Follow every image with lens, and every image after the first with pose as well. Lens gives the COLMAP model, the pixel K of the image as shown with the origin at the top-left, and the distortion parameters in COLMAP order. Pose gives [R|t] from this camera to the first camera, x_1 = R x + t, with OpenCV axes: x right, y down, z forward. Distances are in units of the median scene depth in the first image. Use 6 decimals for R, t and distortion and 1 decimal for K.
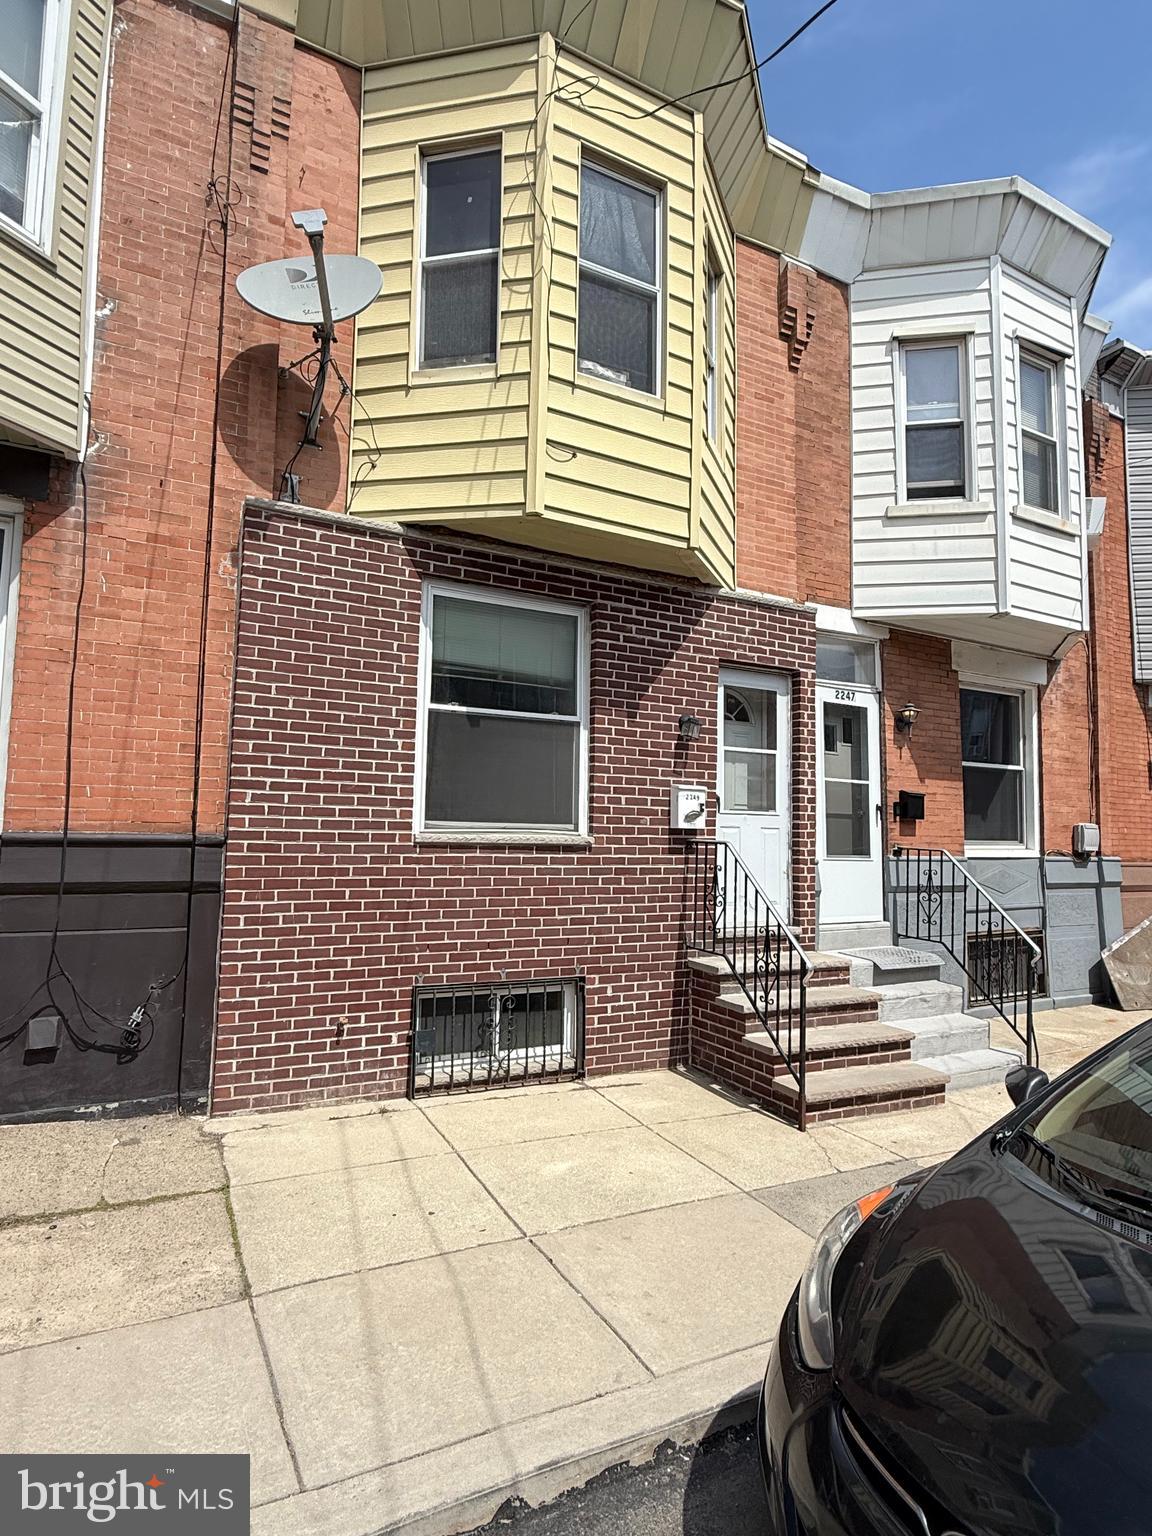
lens RADIAL K [[845.7, 0, 574.4], [0, 845.7, 766.2], [0, 0, 1]] dist [-0.000887, 0.000374]
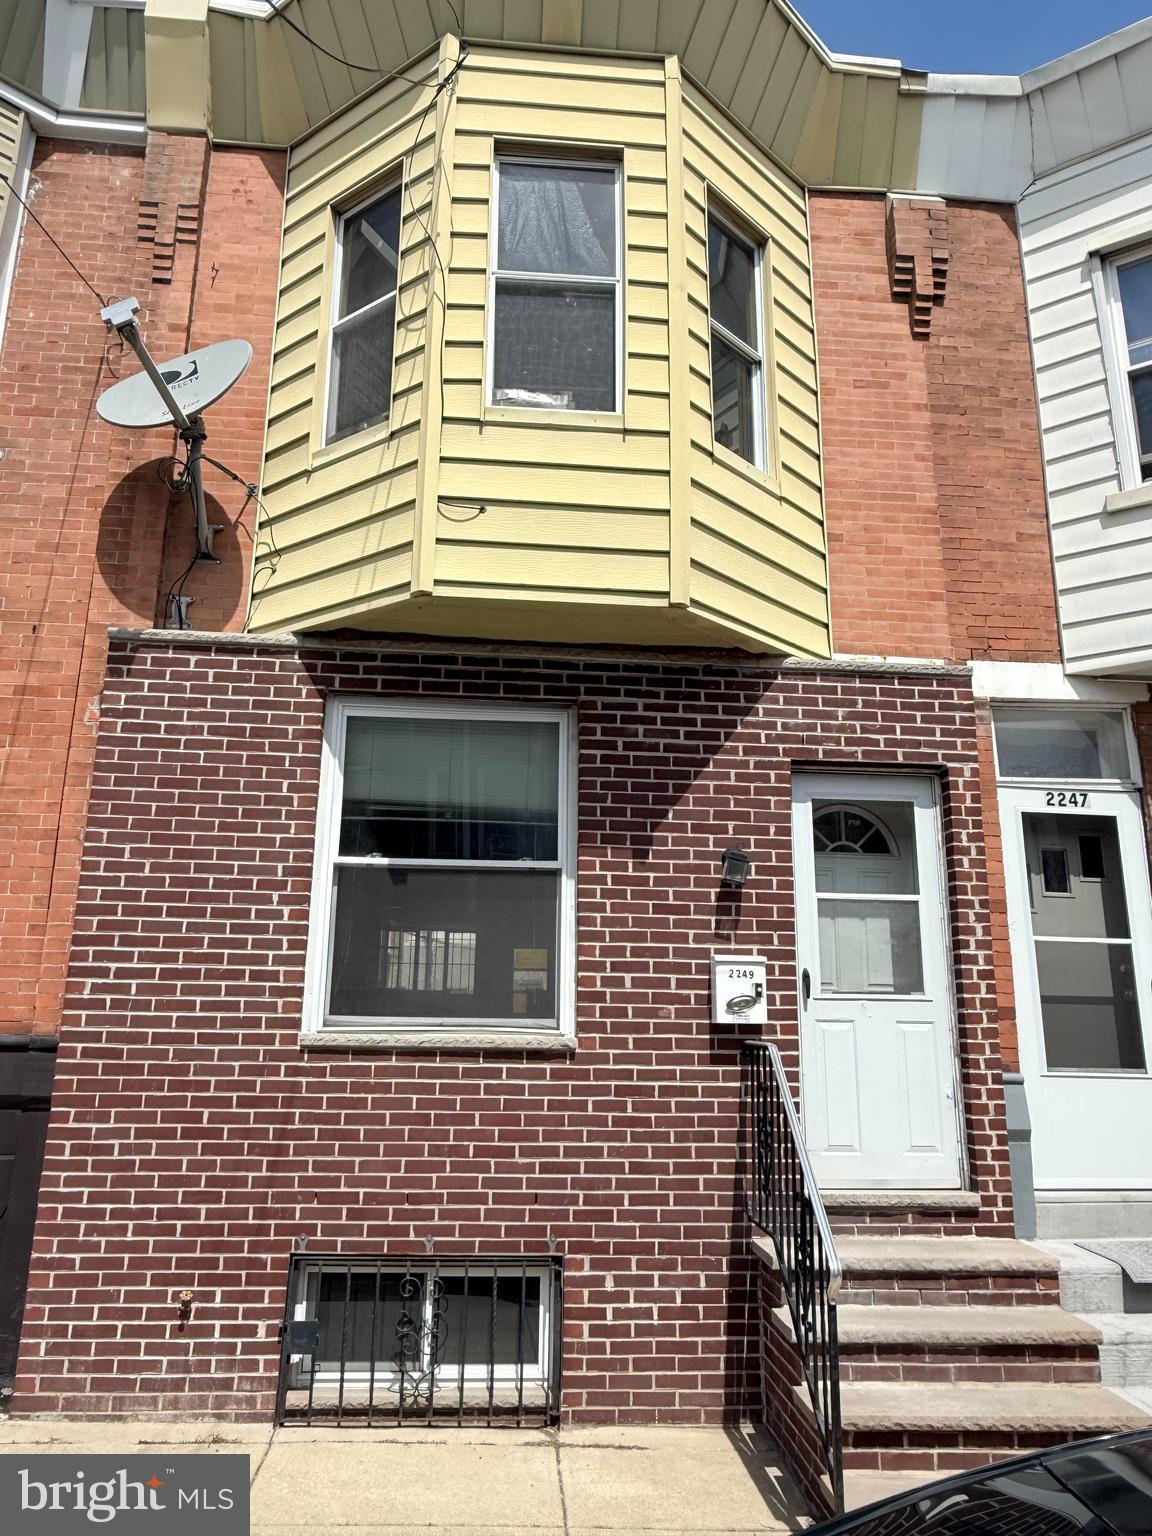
lens RADIAL K [[1065.3, 0, 574.8], [0, 1065.3, 767.3], [0, 0, 1]] dist [-0.002883, 0.004868]
pose [[0.916776, -0.103935, -0.385641, 0.321227], [0.036513, 0.983314, -0.178213, 0.019745], [0.397729, 0.149300, 0.905274, 0.169377]]
